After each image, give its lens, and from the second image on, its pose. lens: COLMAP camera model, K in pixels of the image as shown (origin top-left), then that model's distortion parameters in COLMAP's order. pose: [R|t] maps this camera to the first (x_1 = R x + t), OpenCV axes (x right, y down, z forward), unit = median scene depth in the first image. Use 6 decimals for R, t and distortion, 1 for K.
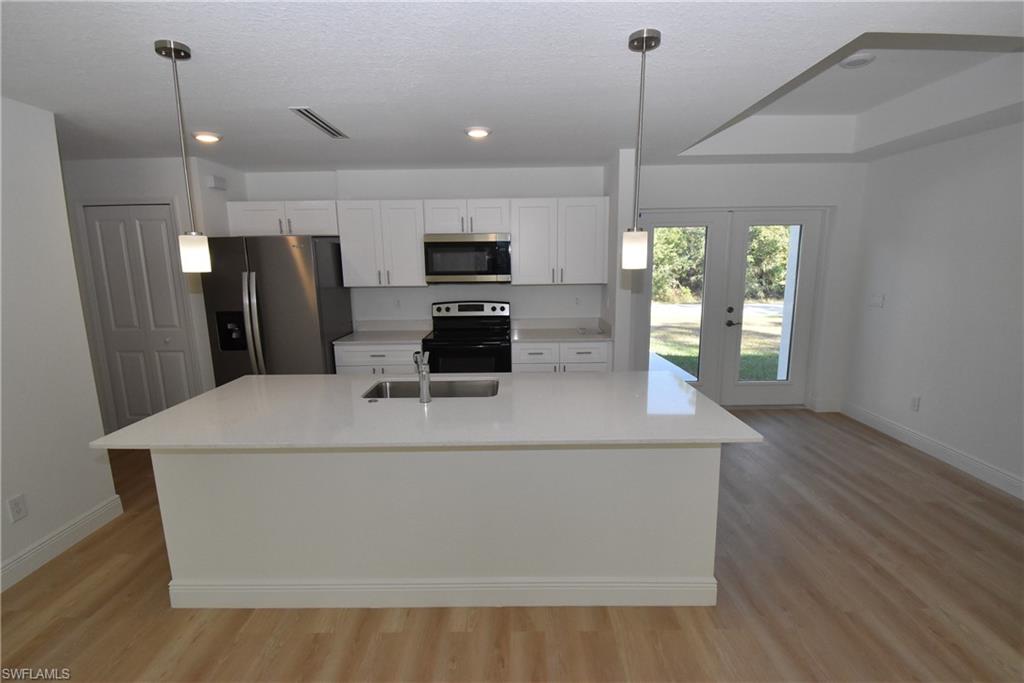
lens RADIAL K [[467.2, 0, 513.7], [0, 467.2, 343.7], [0, 0, 1]] dist [-0.000667, -0.011967]
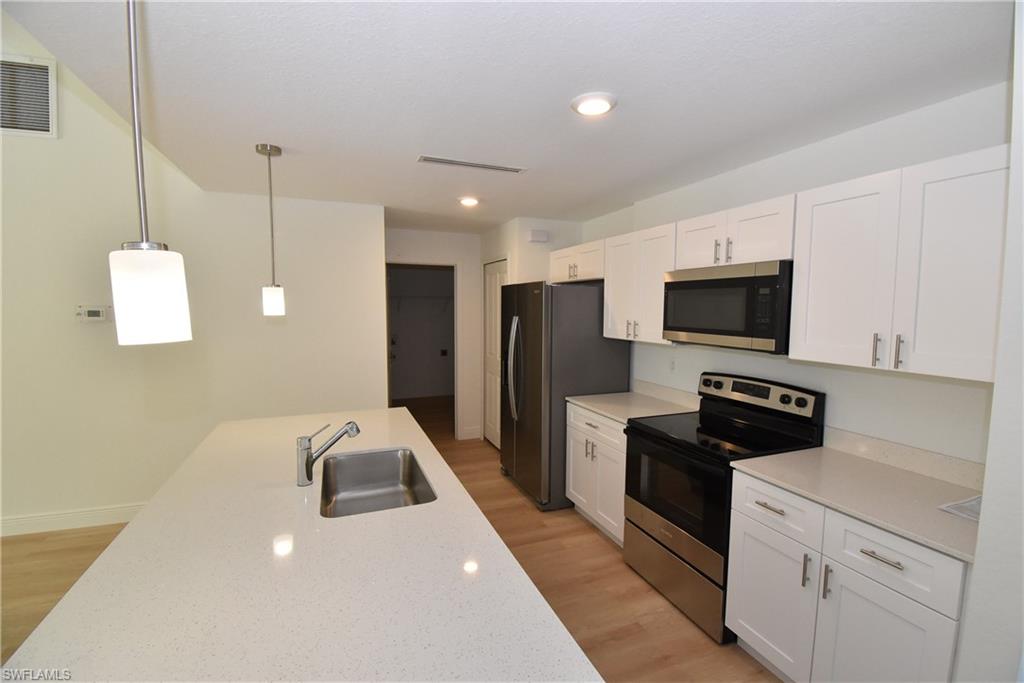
lens RADIAL K [[467.2, 0, 479.9], [0, 467.2, 343.7], [0, 0, 1]] dist [-0.000667, -0.011967]
pose [[0.367958, 0.085942, -0.925862, 0.411961], [-0.170767, 0.985030, 0.023567, -0.115359], [0.914027, 0.149435, 0.377125, 0.591448]]
